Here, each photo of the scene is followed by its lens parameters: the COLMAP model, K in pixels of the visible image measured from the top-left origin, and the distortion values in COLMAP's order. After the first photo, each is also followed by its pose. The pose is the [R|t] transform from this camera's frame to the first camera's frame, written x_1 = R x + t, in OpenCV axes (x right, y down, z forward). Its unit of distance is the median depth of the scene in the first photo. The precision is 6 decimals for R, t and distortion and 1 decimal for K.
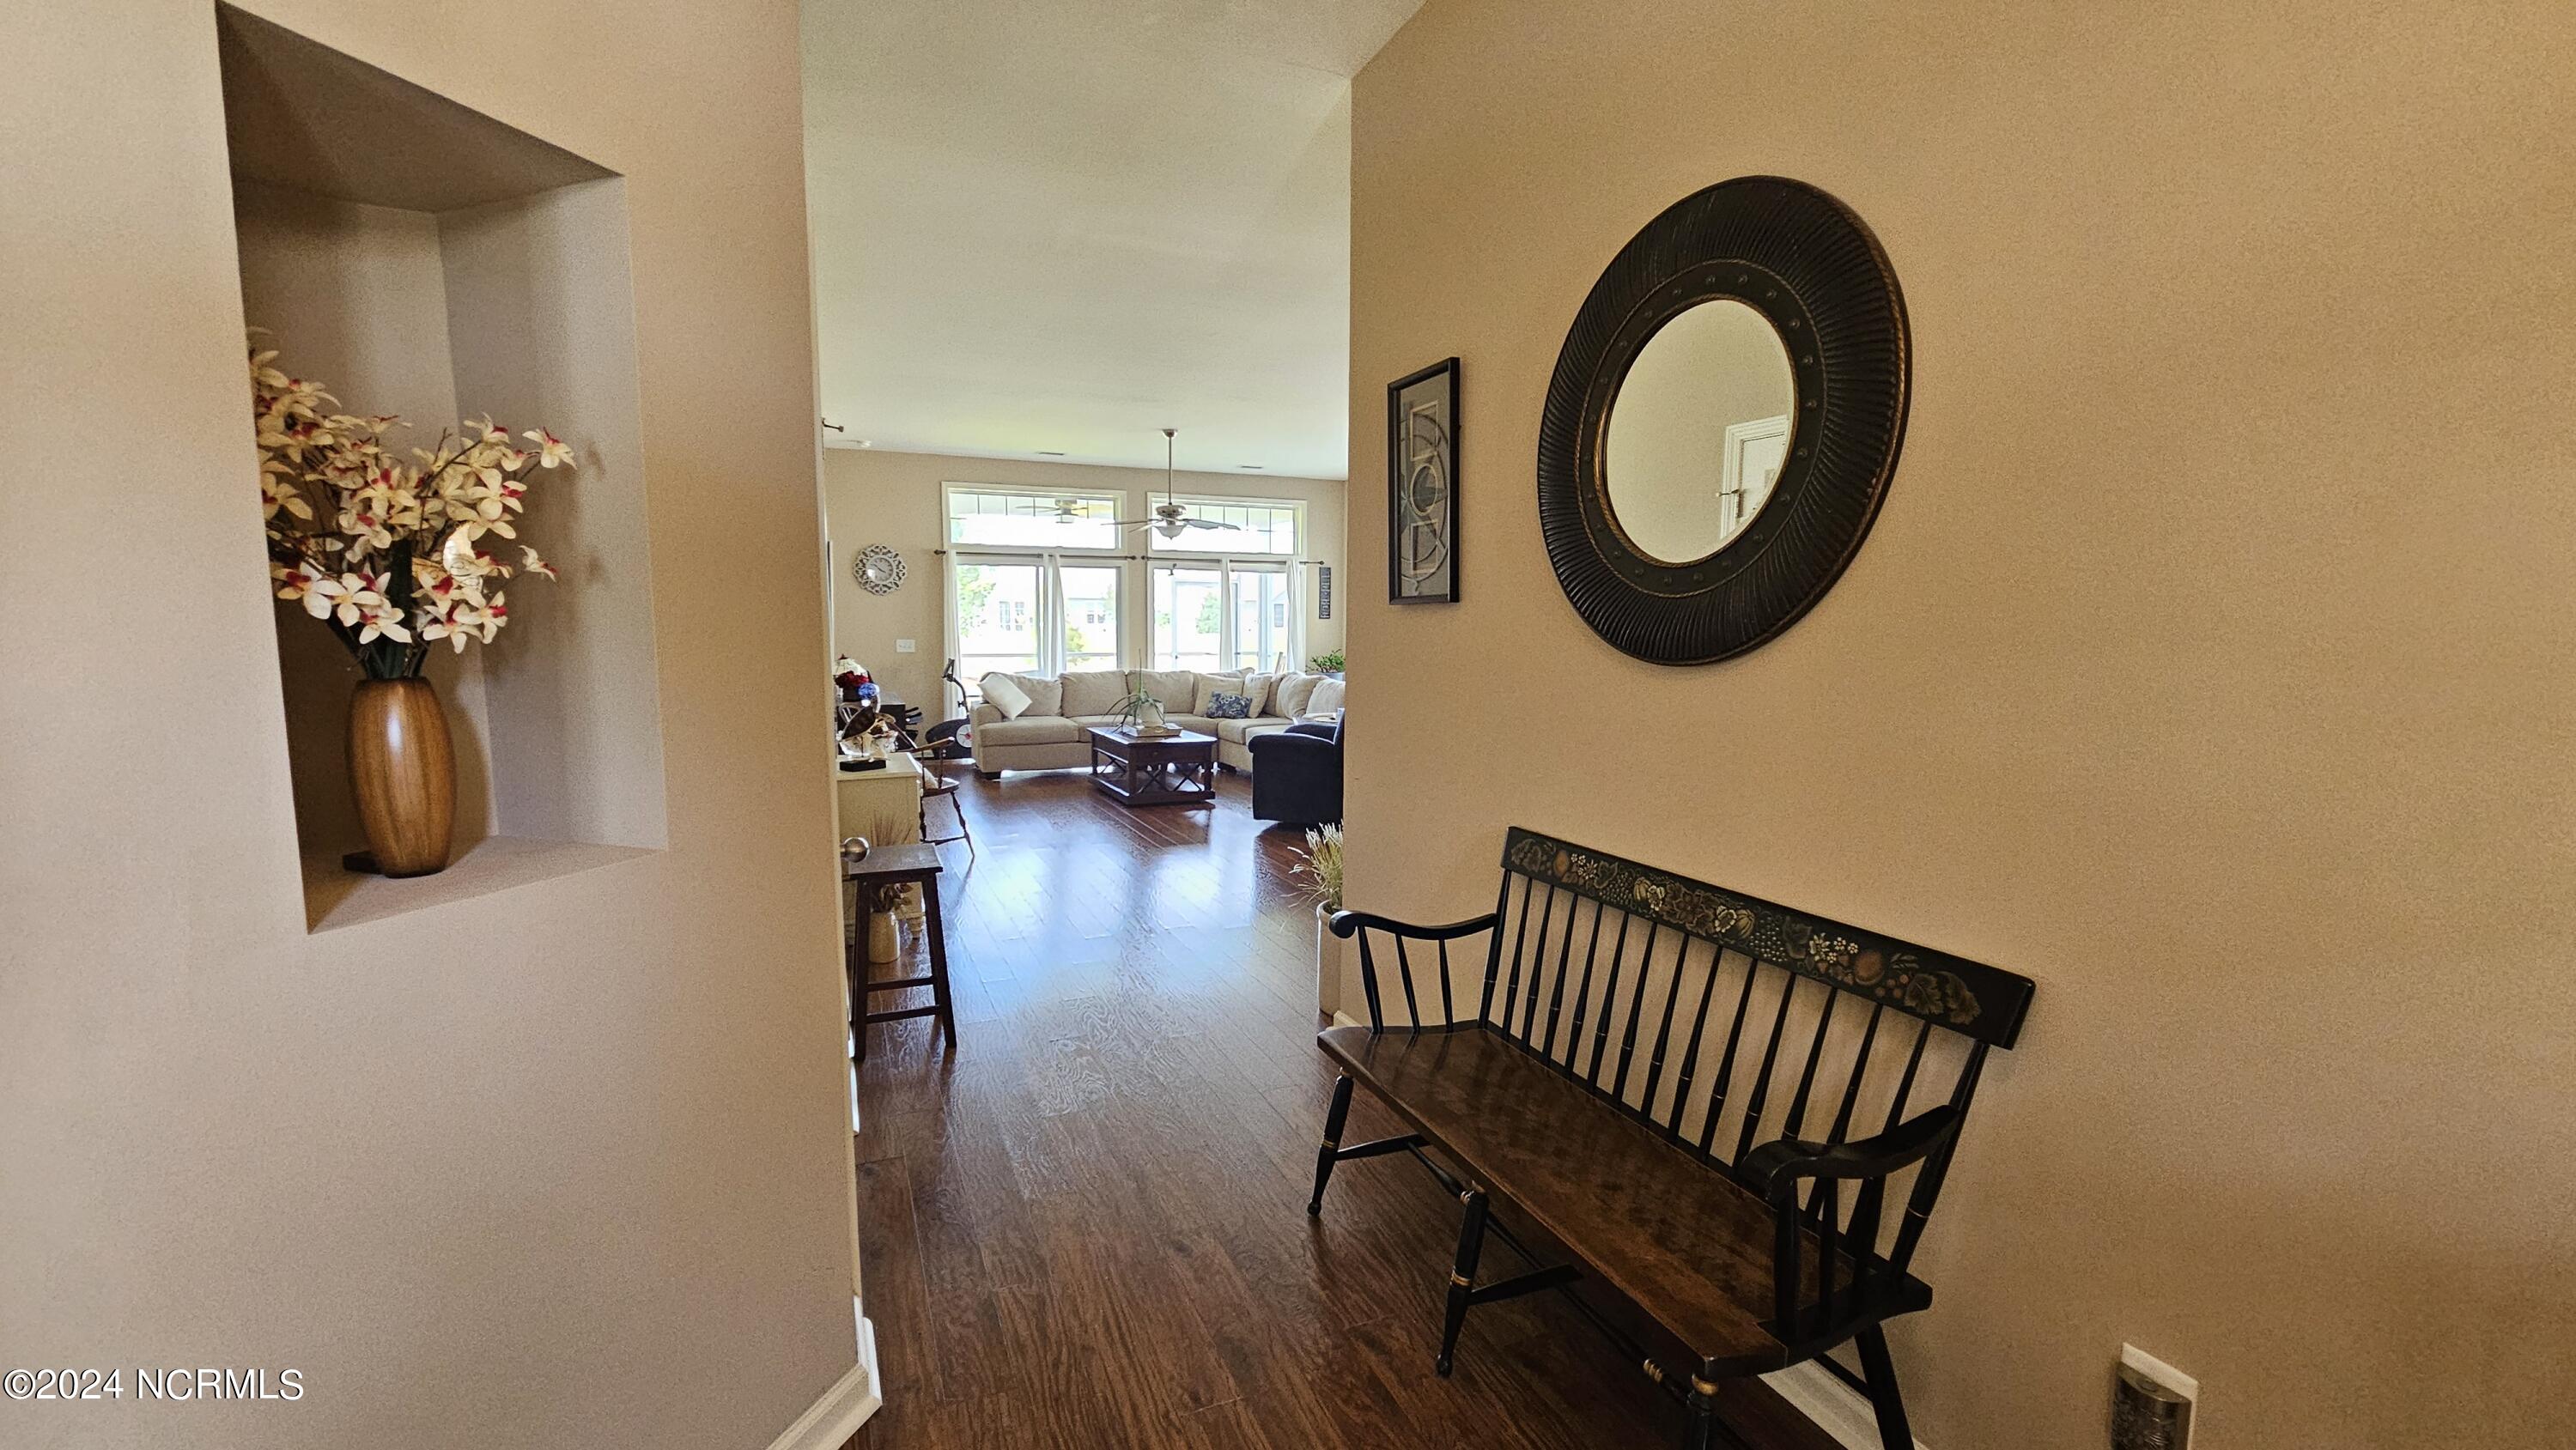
lens RADIAL K [[1057.2, 0, 1274.1], [0, 1057.2, 741.4], [0, 0, 1]] dist [-0.000006, -0.000308]
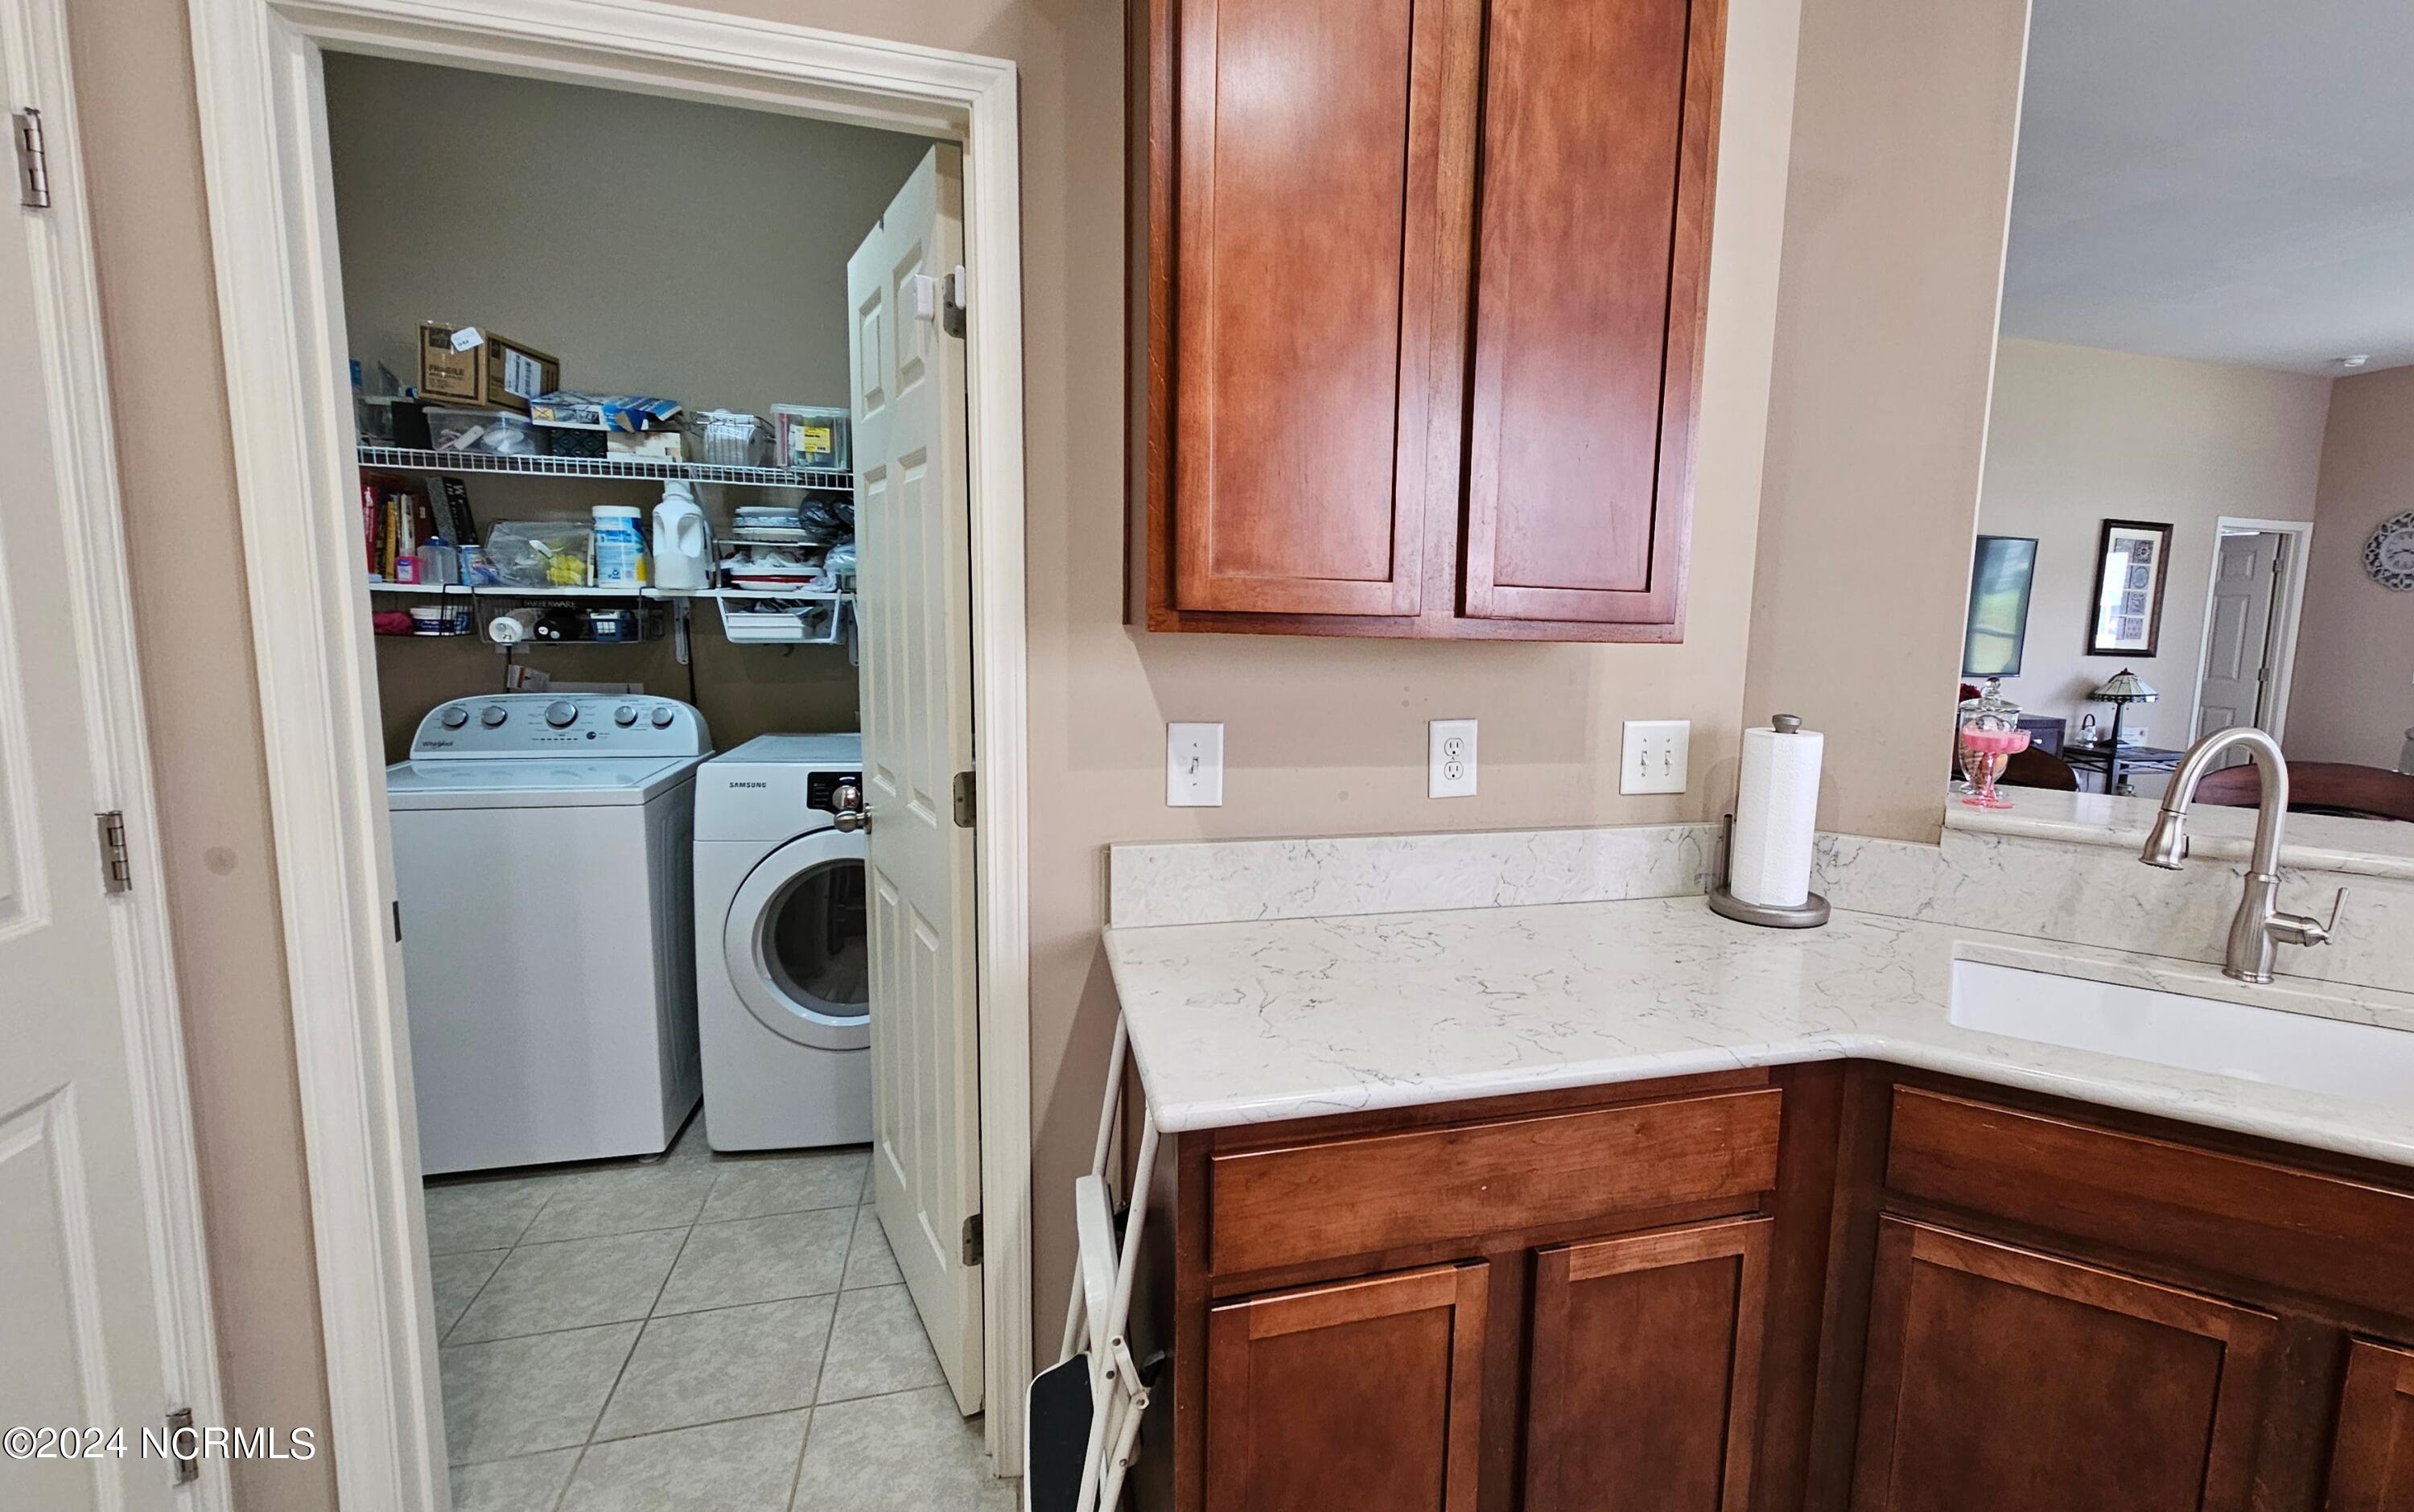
lens RADIAL K [[1126.2, 0, 1361.7], [0, 1126.2, 752.8], [0, 0, 1]] dist [-0.000580, 0.000934]
pose [[-0.097326, 0.128526, -0.986919, 0.370656], [-0.144513, 0.979292, 0.141784, -0.047606], [0.984705, 0.156422, -0.076737, 0.445206]]
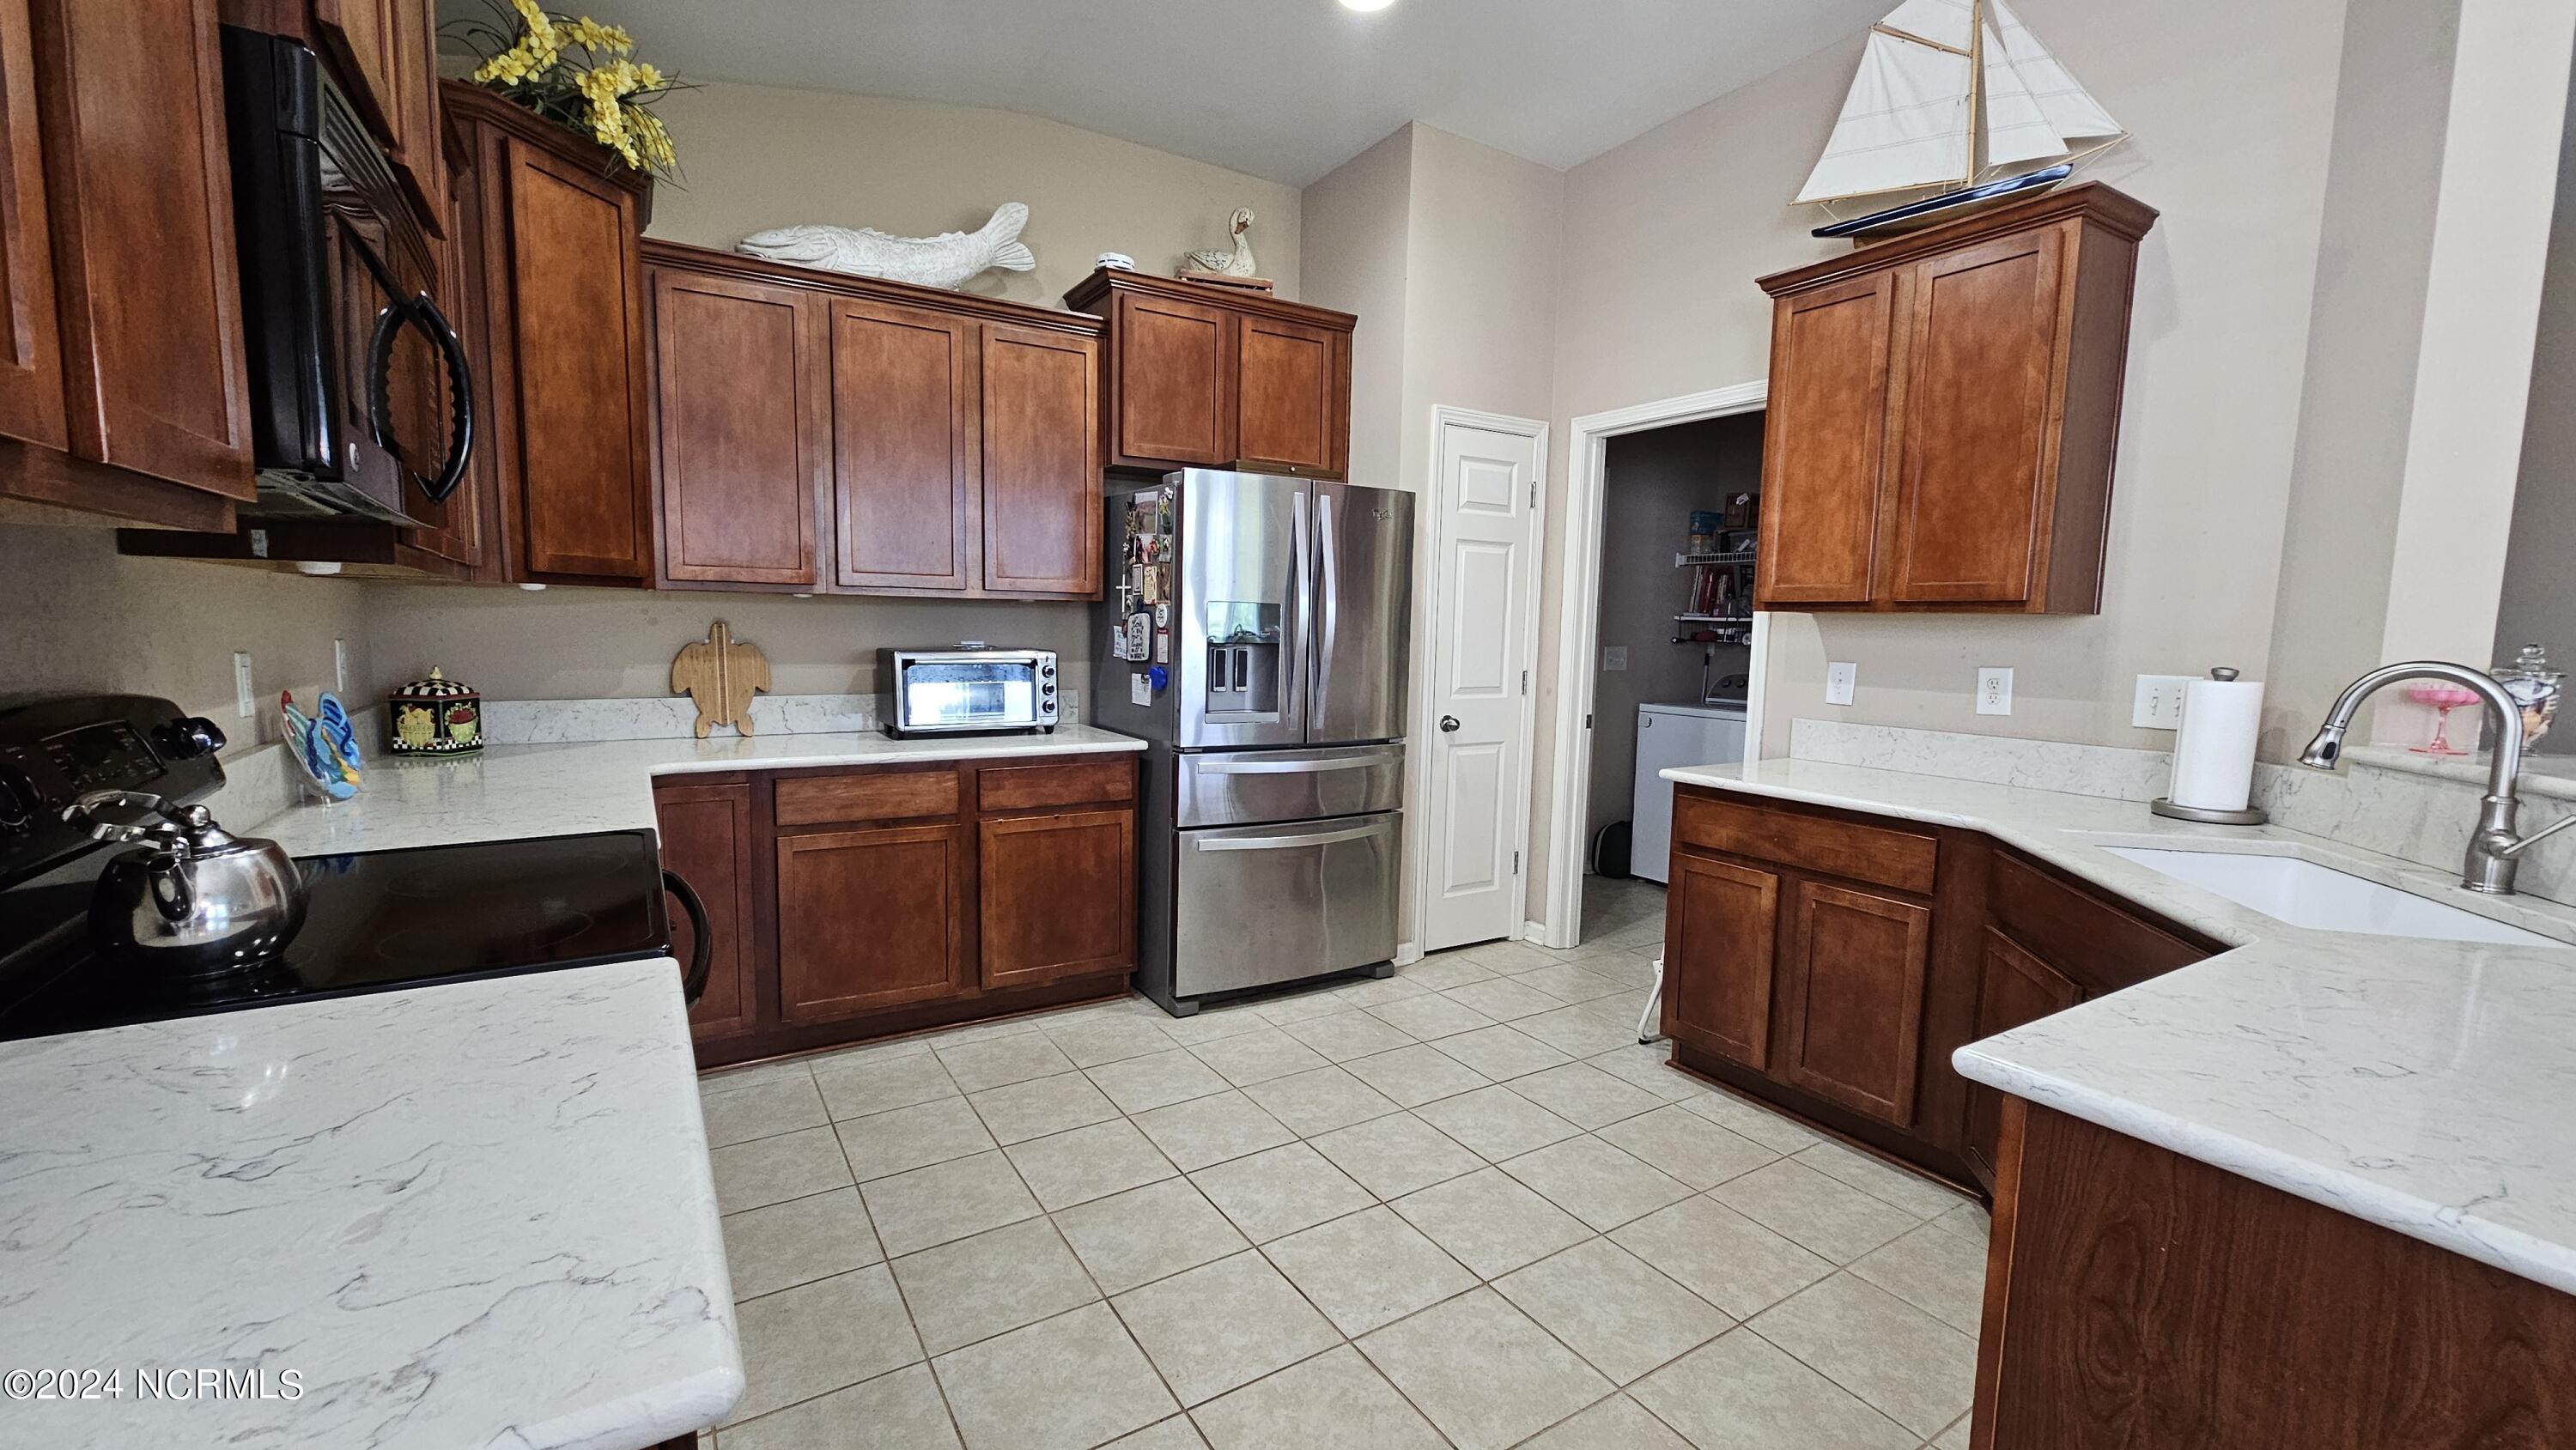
lens RADIAL K [[1057.2, 0, 1270.6], [0, 1057.2, 739.4], [0, 0, 1]] dist [-0.000006, -0.000308]
pose [[-0.989380, -0.005871, -0.145233, 0.420341], [-0.038256, 0.974473, 0.221220, -0.065116], [0.140227, 0.224426, -0.964349, 0.688391]]
